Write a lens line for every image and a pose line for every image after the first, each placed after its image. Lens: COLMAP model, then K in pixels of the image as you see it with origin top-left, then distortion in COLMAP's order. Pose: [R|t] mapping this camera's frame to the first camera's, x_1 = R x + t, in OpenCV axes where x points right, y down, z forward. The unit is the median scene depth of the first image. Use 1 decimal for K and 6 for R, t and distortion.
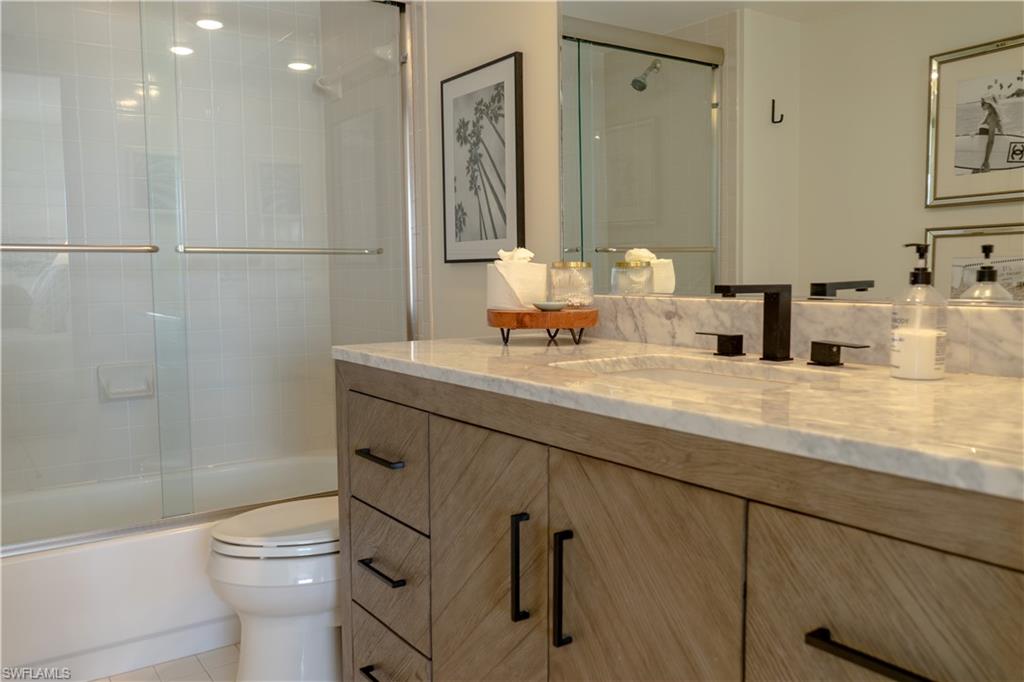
lens RADIAL K [[828.8, 0, 512.0], [0, 828.8, 341.0], [0, 0, 1]] dist [-0.007401, 0.002193]
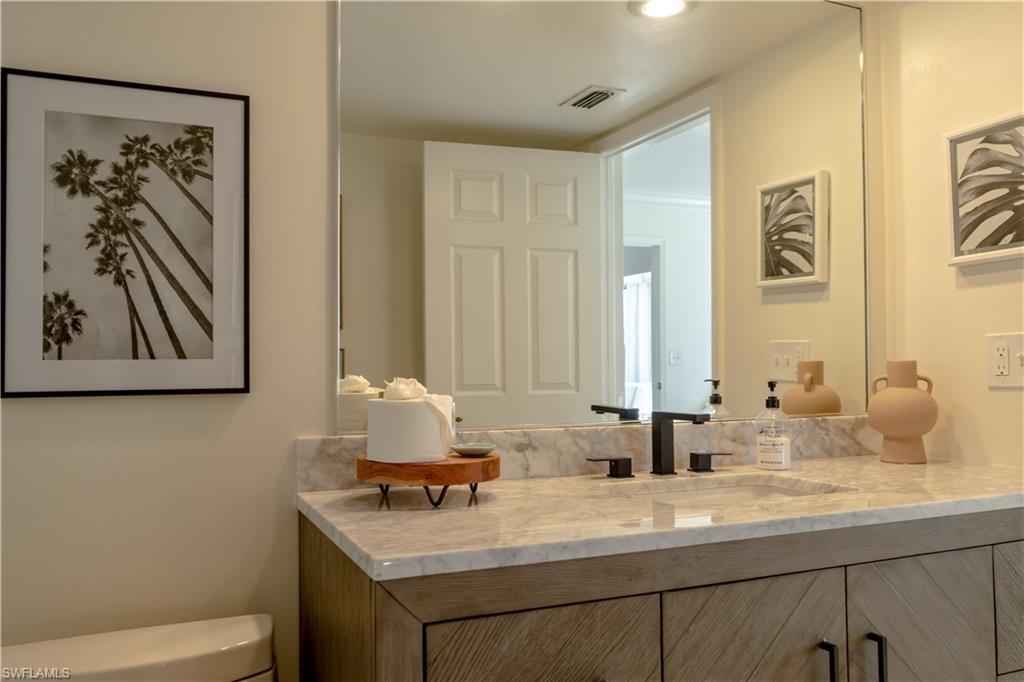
lens RADIAL K [[828.8, 0, 512.0], [0, 828.8, 341.0], [0, 0, 1]] dist [-0.007401, 0.002193]
pose [[0.185497, 0.038722, 0.981882, -0.777393], [0.086828, 0.994669, -0.055629, -0.103057], [-0.978801, 0.095574, 0.181146, 0.824443]]
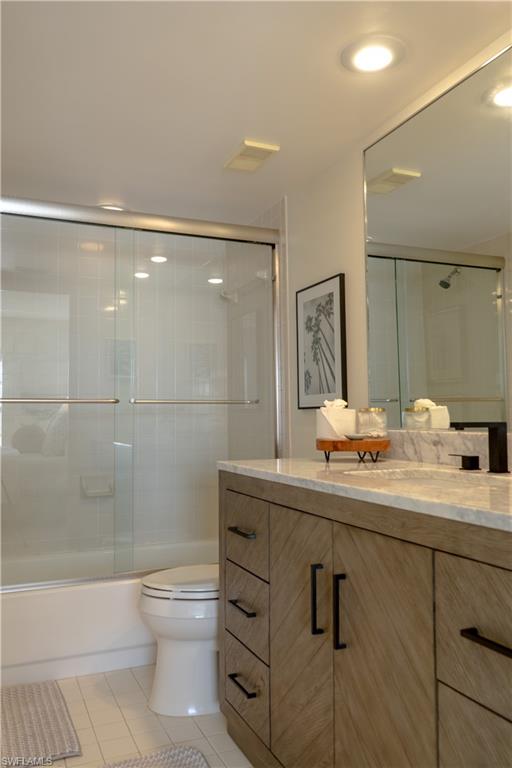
lens RADIAL K [[621.6, 0, 256.0], [0, 621.6, 384.0], [0, 0, 1]] dist [-0.007401, 0.002193]
pose [[0.980272, -0.010570, -0.197372, 0.095265], [-0.016313, 0.990836, -0.134084, 0.018607], [0.196980, 0.134658, 0.971116, -0.165326]]
